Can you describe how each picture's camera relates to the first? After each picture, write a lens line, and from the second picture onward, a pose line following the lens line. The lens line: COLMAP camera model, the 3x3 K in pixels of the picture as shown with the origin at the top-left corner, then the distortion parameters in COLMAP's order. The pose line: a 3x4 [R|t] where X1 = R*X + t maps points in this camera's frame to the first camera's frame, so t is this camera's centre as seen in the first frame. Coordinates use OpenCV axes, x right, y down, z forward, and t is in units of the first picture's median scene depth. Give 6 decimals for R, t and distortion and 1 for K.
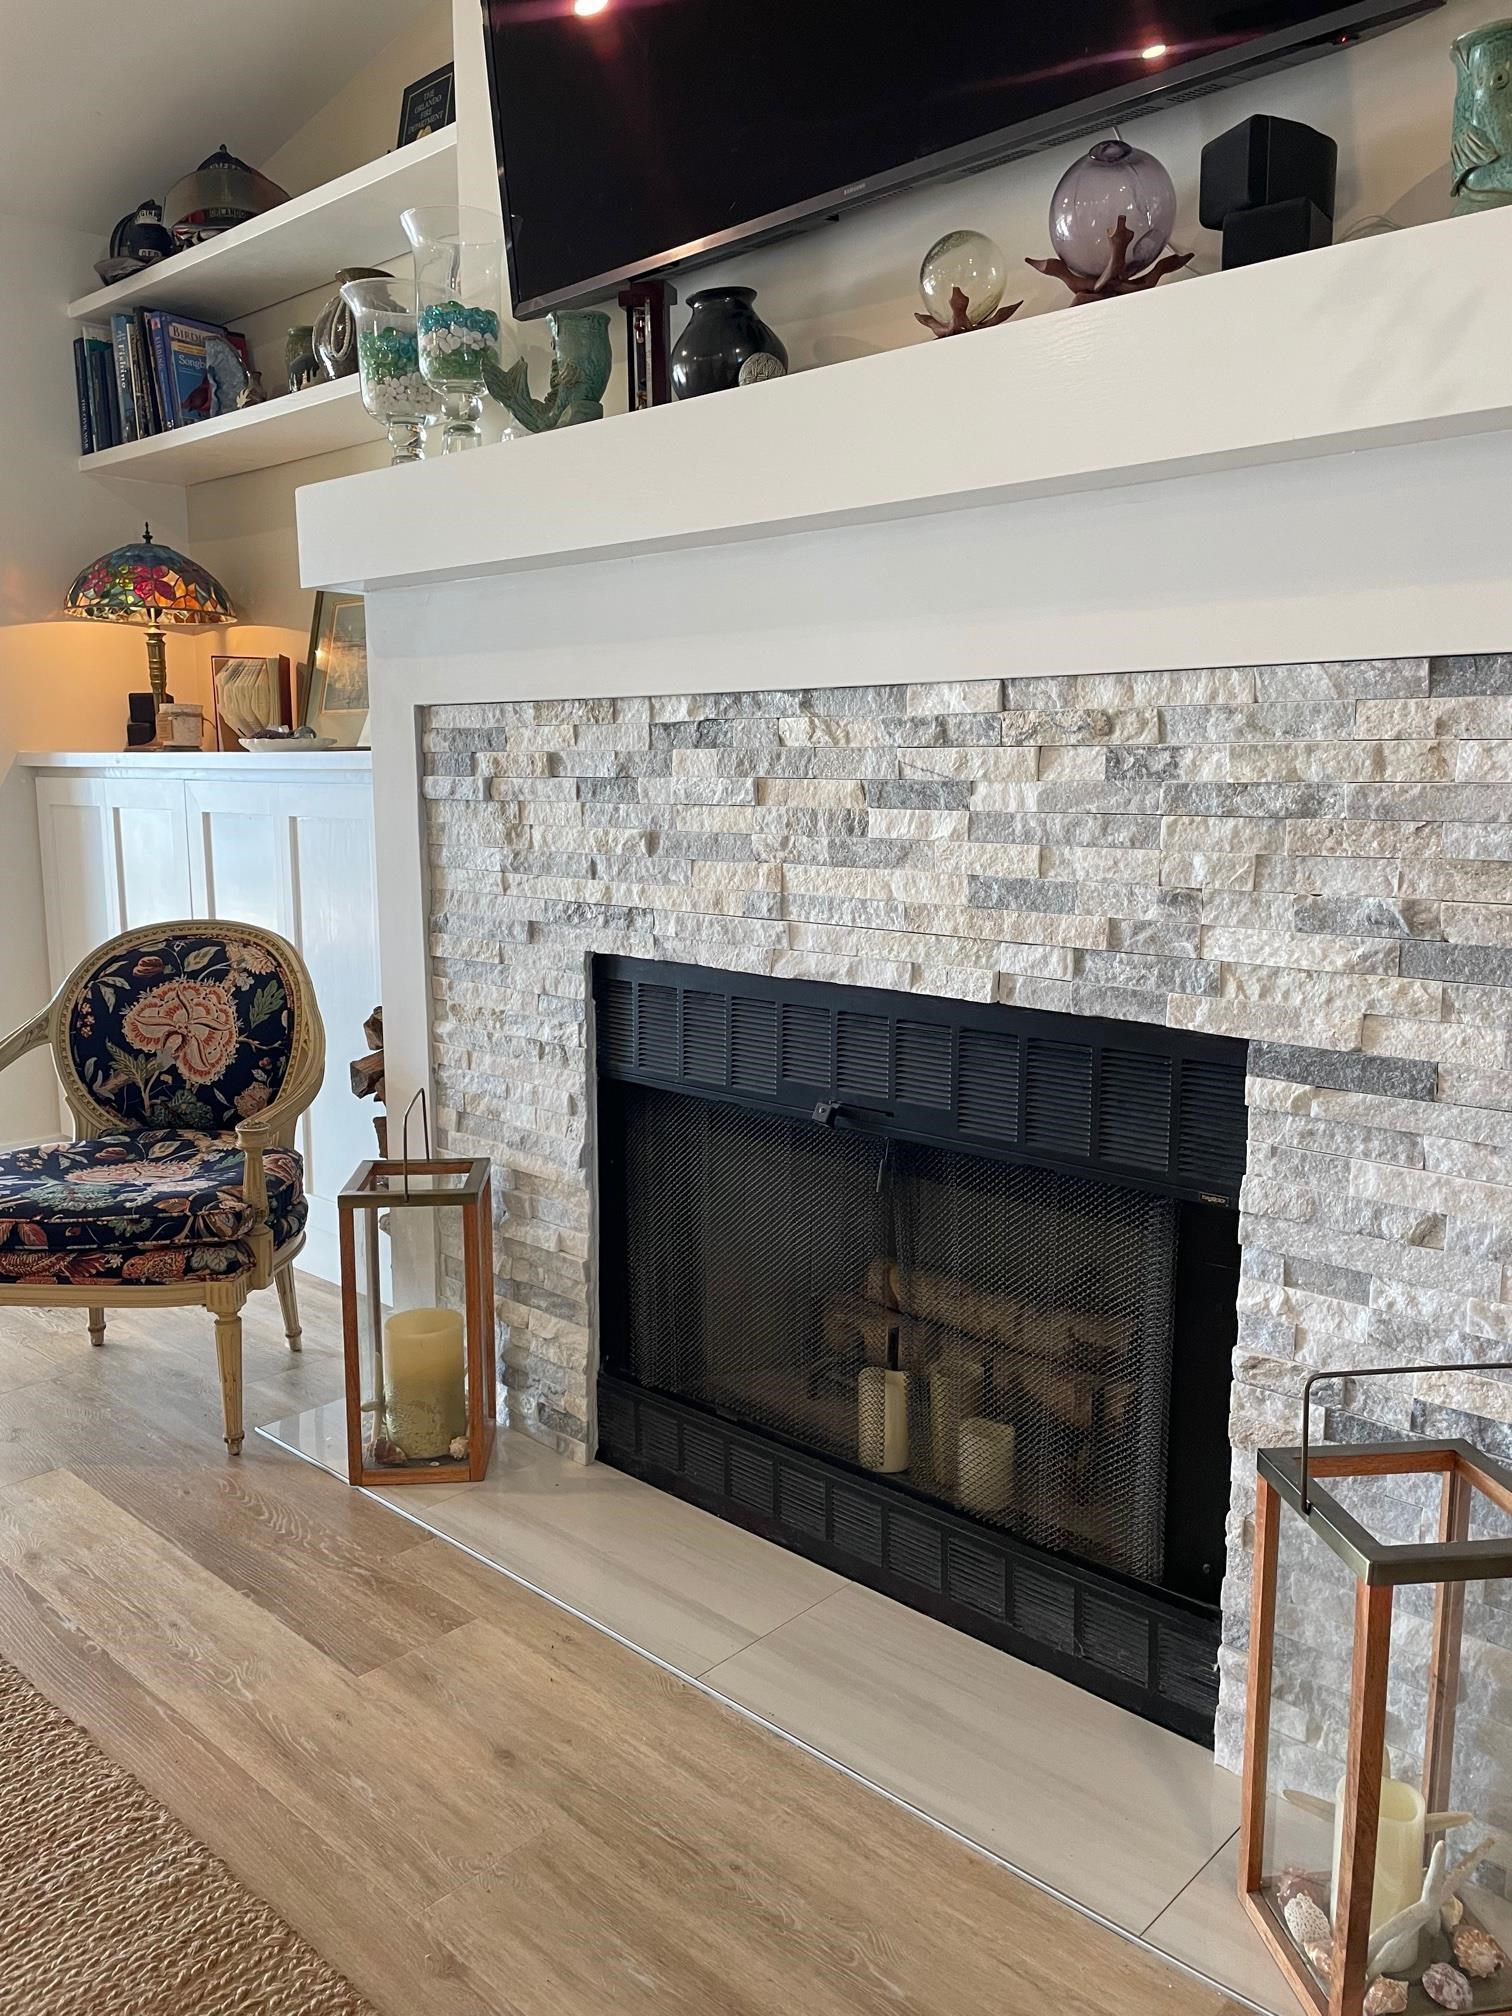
lens RADIAL K [[1512.9, 0, 755.0], [0, 1512.9, 1014.5], [0, 0, 1]] dist [0.088438, -0.113510]
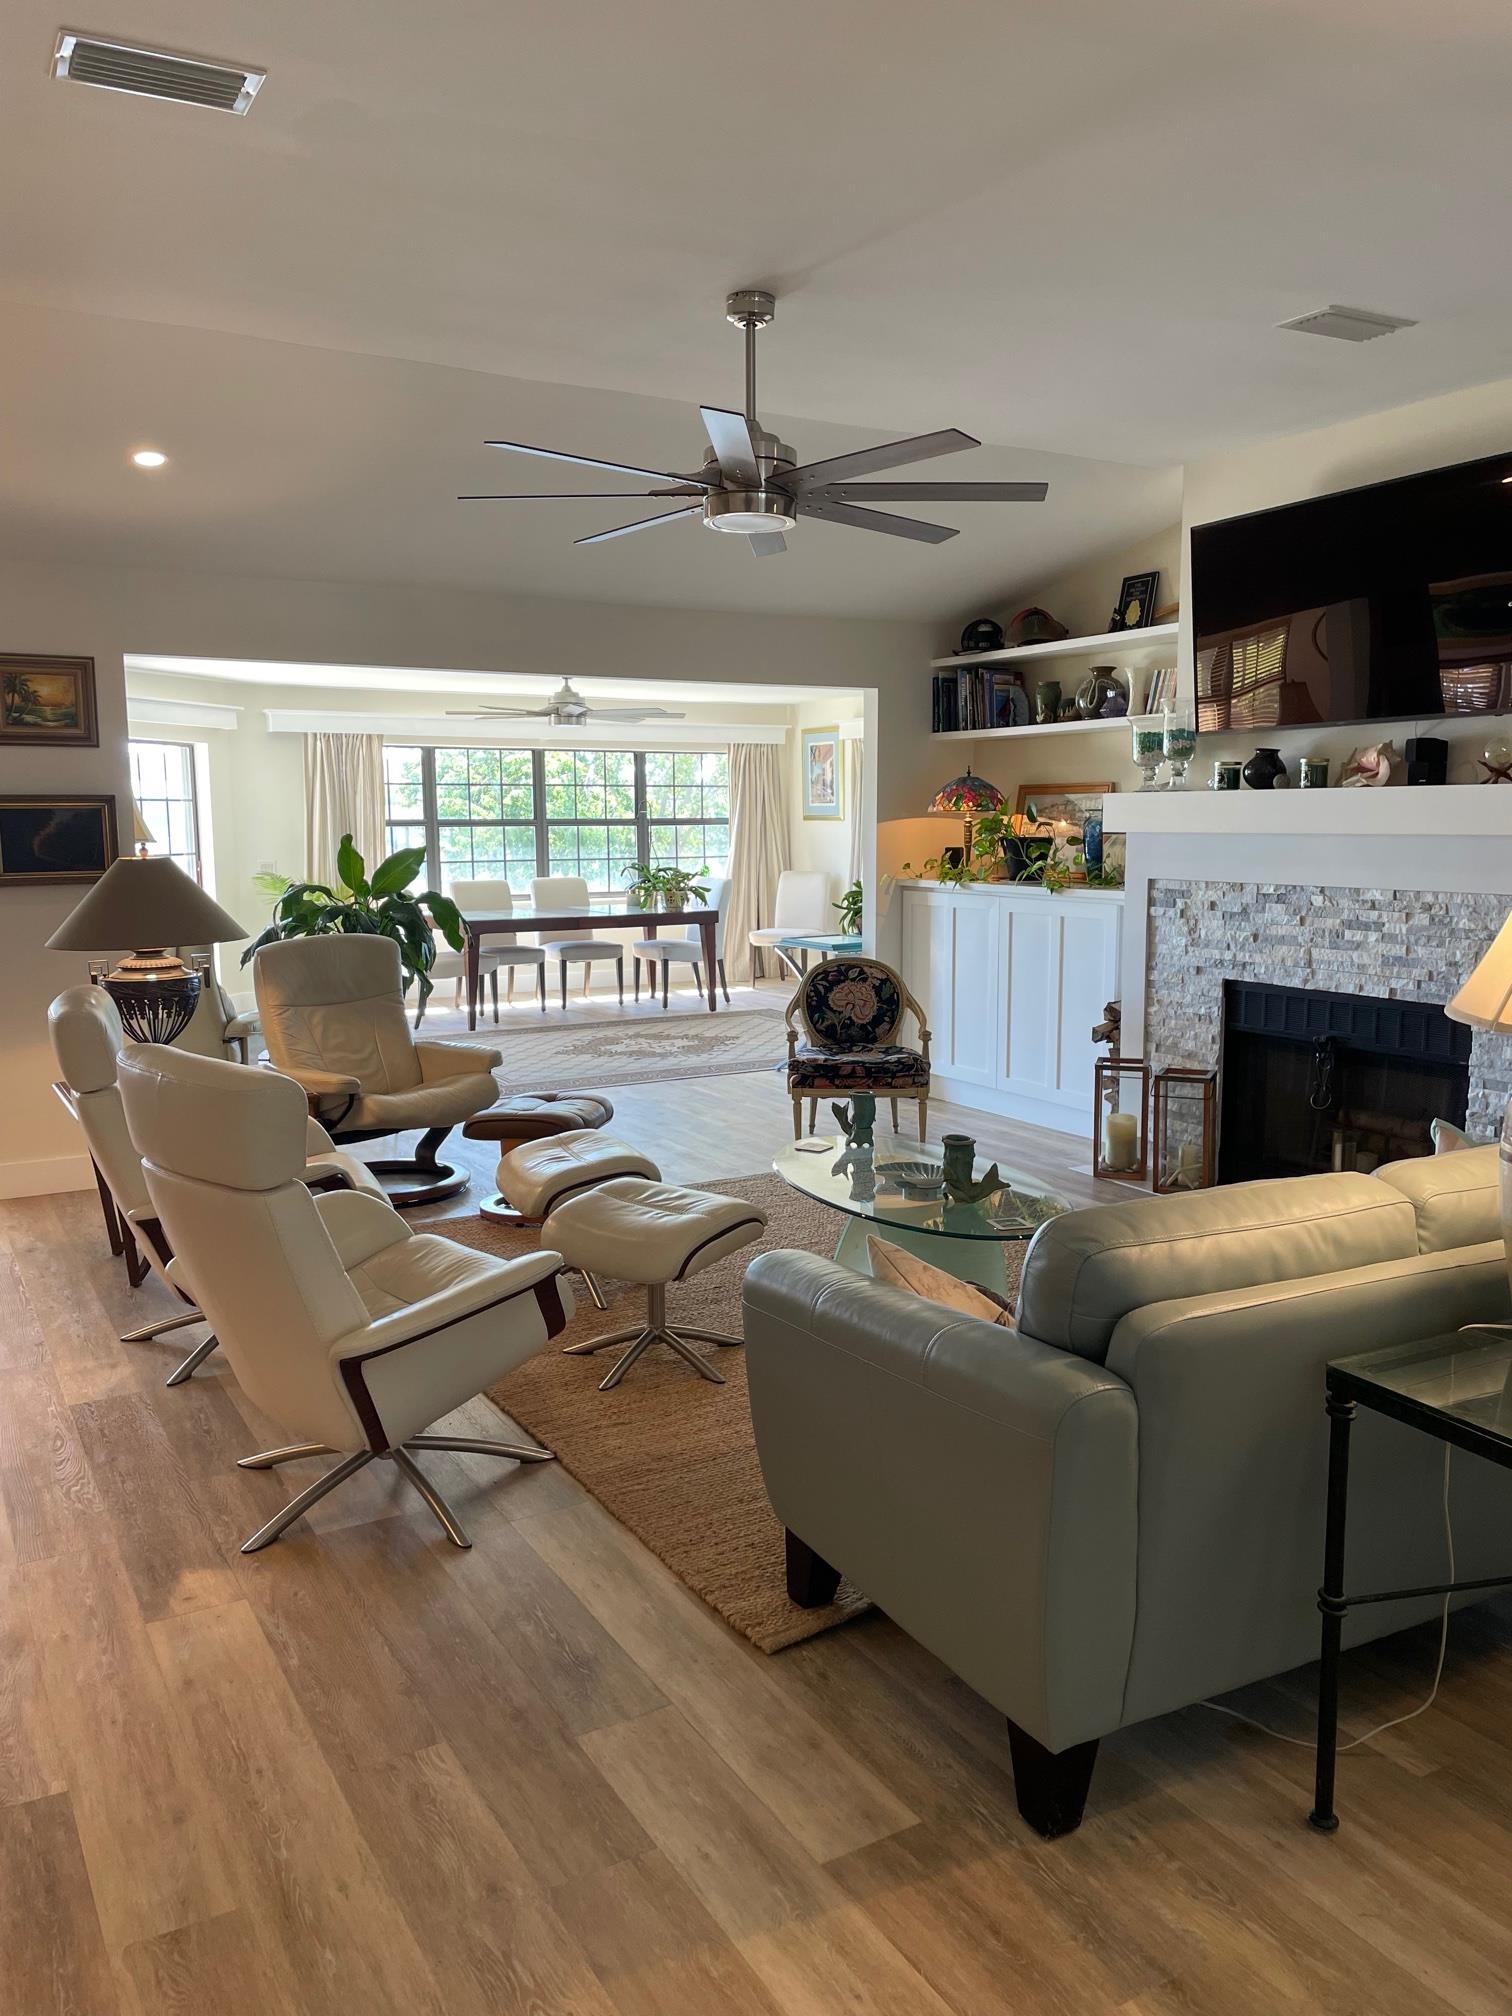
lens RADIAL K [[1512.9, 0, 758.0], [0, 1512.9, 1010.6], [0, 0, 1]] dist [0.088438, -0.113510]
pose [[0.957505, 0.034845, -0.286305, -0.132918], [-0.044298, 0.998664, -0.026606, 0.122426], [0.284995, 0.038158, 0.957769, -1.787527]]
